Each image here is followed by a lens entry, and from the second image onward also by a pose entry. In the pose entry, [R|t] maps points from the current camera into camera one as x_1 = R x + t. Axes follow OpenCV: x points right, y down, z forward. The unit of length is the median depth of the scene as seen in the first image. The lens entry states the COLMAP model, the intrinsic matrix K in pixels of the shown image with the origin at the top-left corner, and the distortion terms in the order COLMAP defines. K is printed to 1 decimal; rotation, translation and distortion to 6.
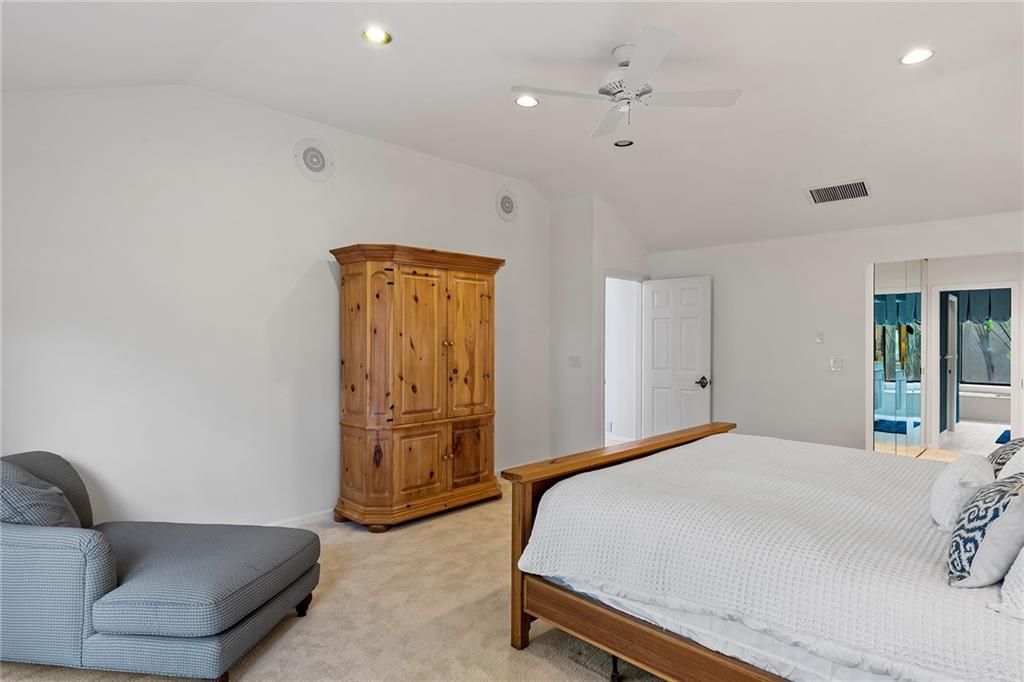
lens RADIAL K [[561.0, 0, 510.6], [0, 561.0, 345.8], [0, 0, 1]] dist [0.032194, -0.019121]
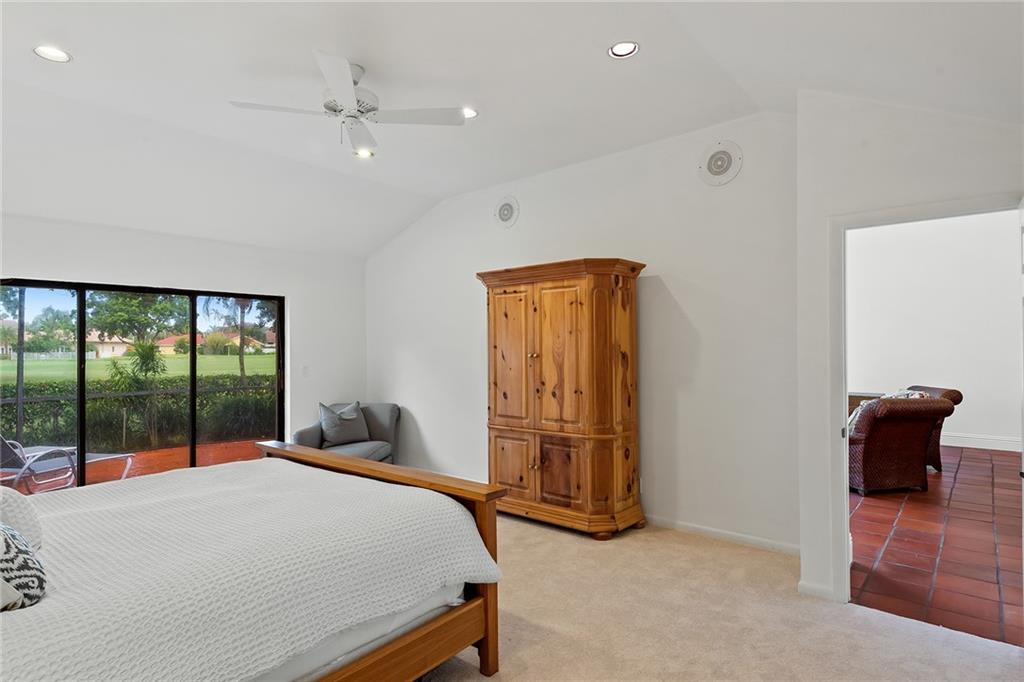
lens RADIAL K [[561.0, 0, 512.4], [0, 561.0, 342.0], [0, 0, 1]] dist [0.032194, -0.019121]
pose [[0.071313, -0.012401, -0.997377, 0.885248], [-0.004219, 0.999910, -0.012734, -0.014835], [0.997445, 0.005116, 0.071255, 0.874913]]
